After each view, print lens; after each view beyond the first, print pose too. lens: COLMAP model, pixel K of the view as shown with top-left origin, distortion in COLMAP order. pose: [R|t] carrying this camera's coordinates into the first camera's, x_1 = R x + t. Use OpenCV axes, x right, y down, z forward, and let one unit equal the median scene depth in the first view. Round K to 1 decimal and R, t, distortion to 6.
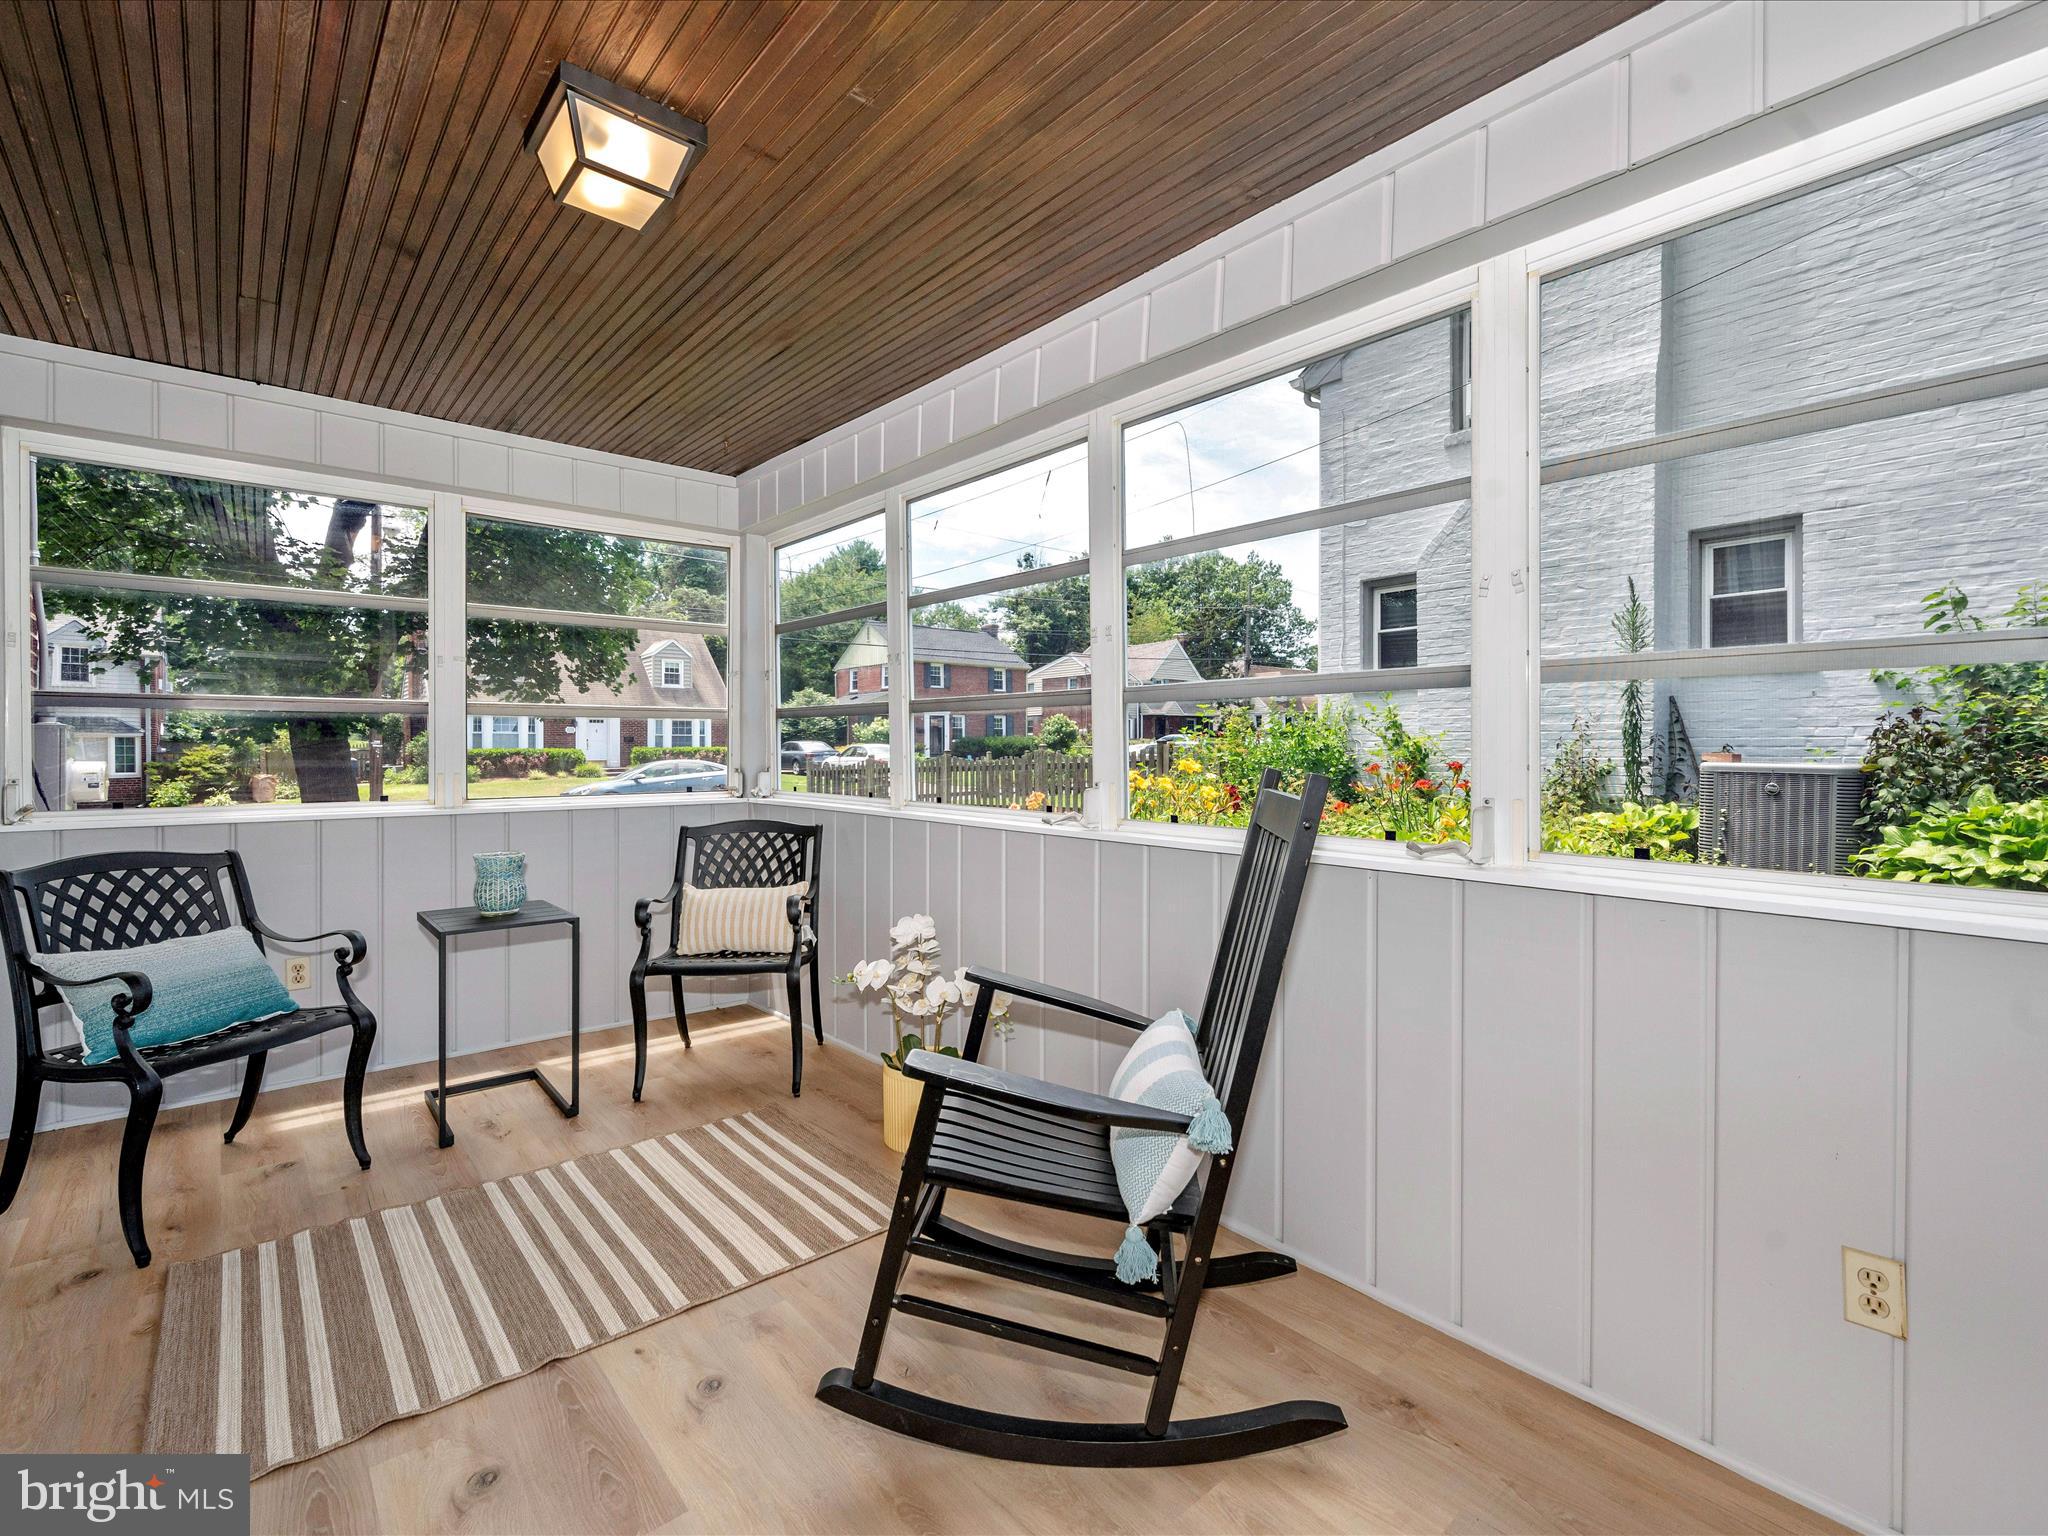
lens RADIAL K [[919.0, 0, 1032.3], [0, 919.0, 761.0], [0, 0, 1]] dist [-0.000077, 0.000207]
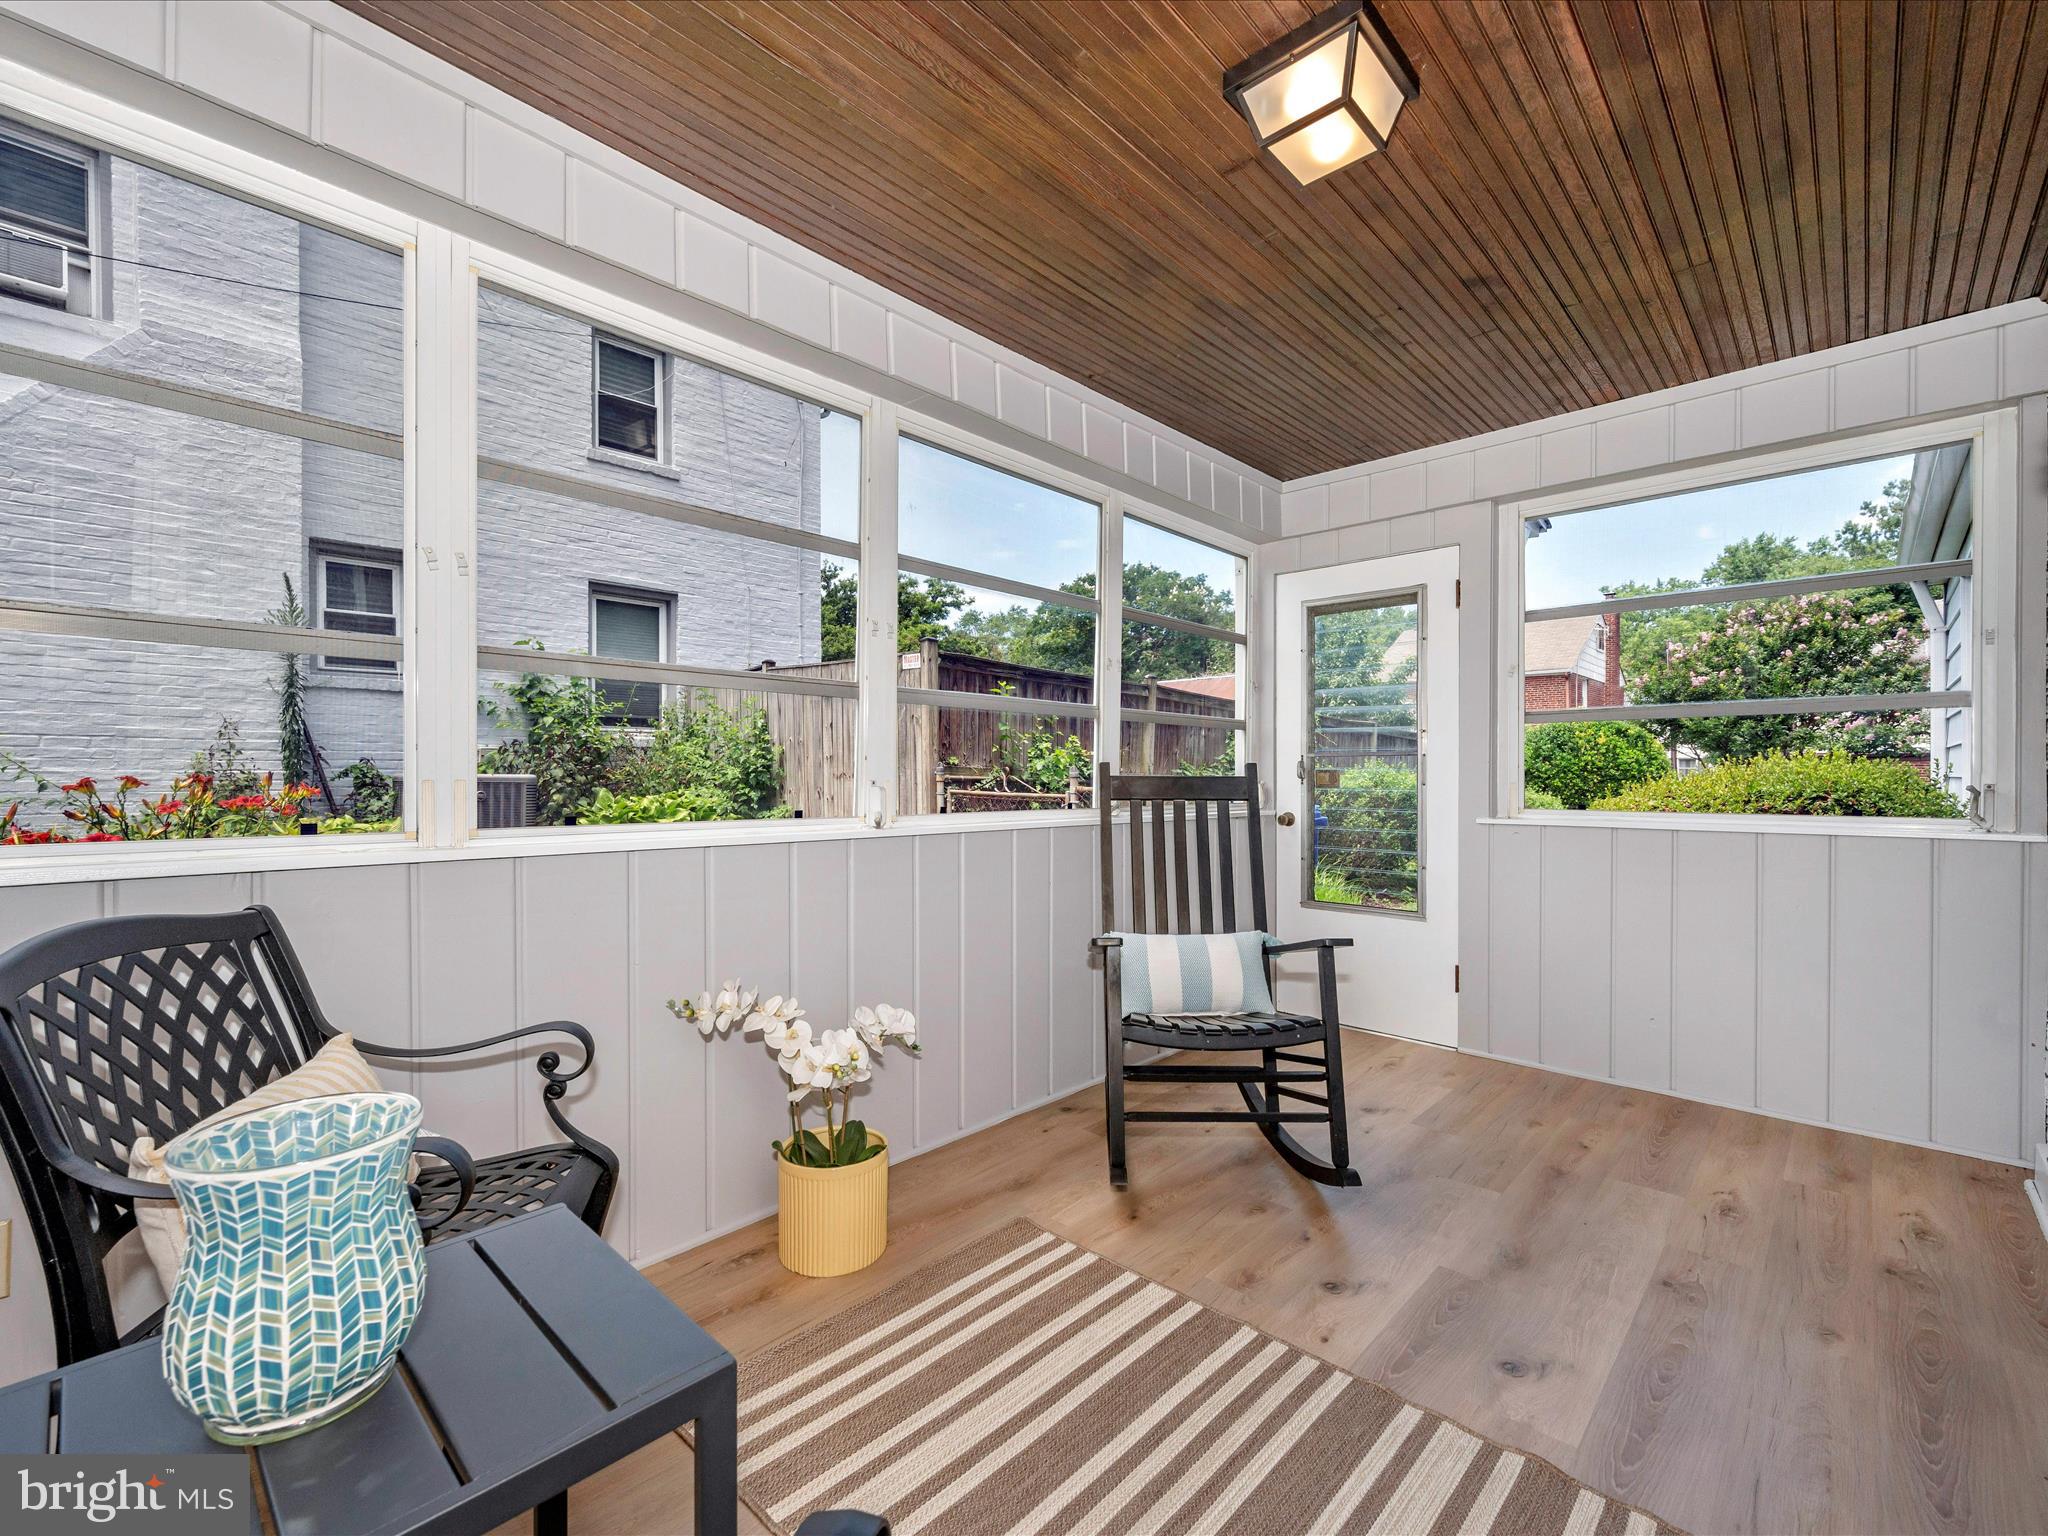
lens RADIAL K [[895.0, 0, 1052.7], [0, 895.0, 780.3], [0, 0, 1]] dist [0.000624, 0.000056]
pose [[-0.108539, -0.009516, 0.994047, -0.939021], [0.011535, 0.999875, 0.010831, 0.016334], [-0.994025, 0.012642, -0.108416, 0.964368]]
